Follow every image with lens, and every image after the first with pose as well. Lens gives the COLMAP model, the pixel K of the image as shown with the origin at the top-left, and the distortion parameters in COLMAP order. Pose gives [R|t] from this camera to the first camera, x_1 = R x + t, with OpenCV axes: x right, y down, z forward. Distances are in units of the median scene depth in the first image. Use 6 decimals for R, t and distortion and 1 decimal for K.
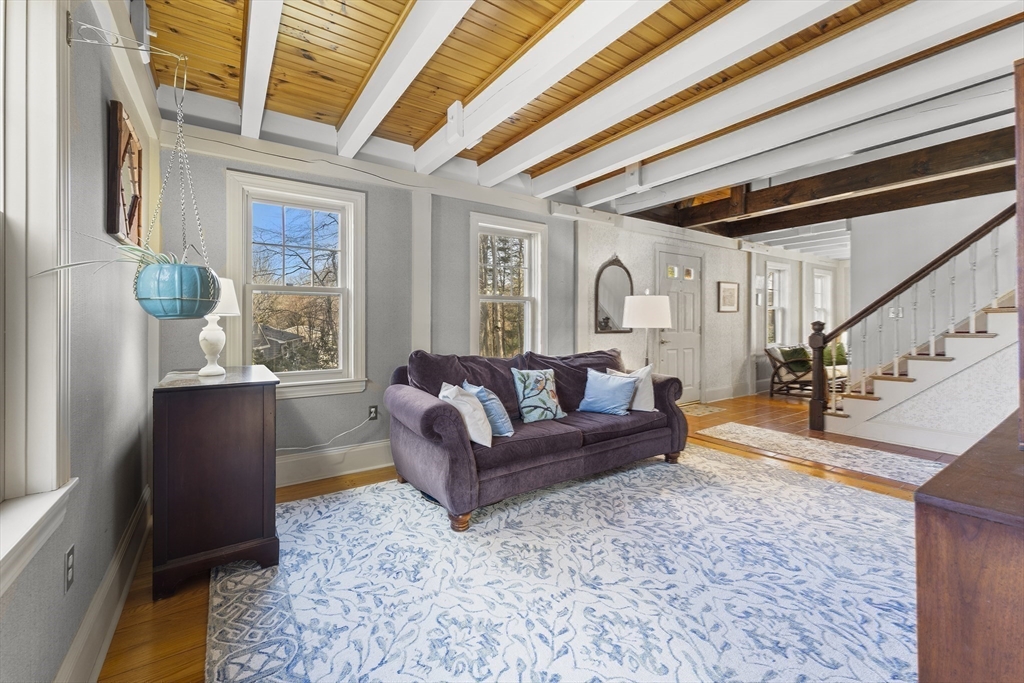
lens RADIAL K [[421.6, 0, 503.2], [0, 421.6, 322.5], [0, 0, 1]] dist [0.001285, 0.000319]
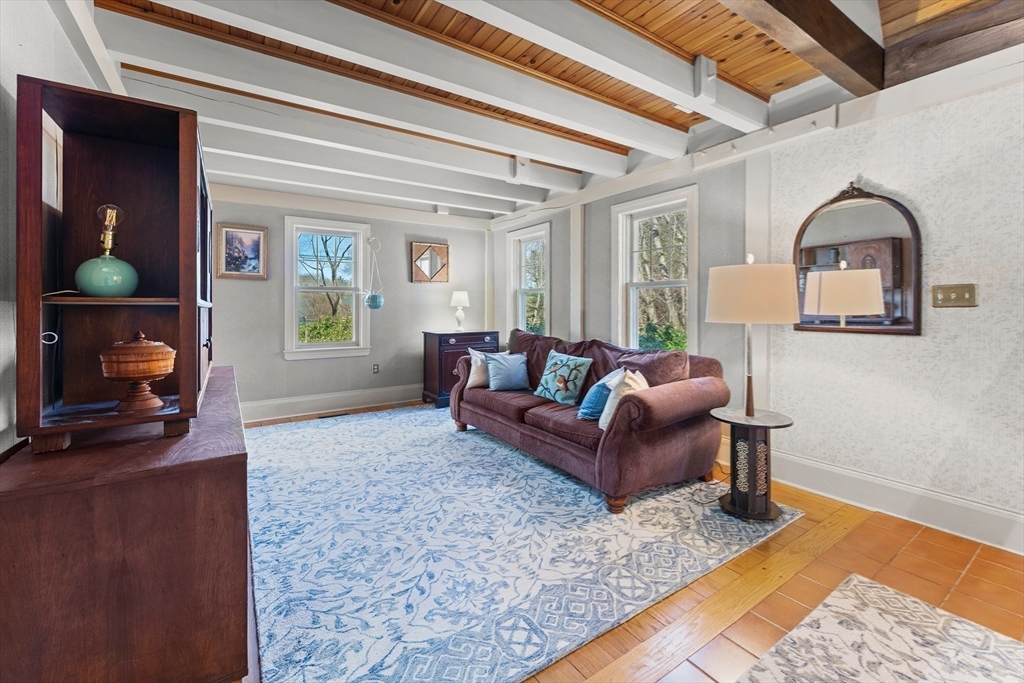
lens RADIAL K [[421.6, 0, 505.1], [0, 421.6, 306.5], [0, 0, 1]] dist [0.001285, 0.000319]
pose [[-0.007193, 0.003068, -0.999969, 1.380634], [0.000694, 0.999995, 0.003063, -0.016182], [0.999974, -0.000672, -0.007196, 1.023442]]
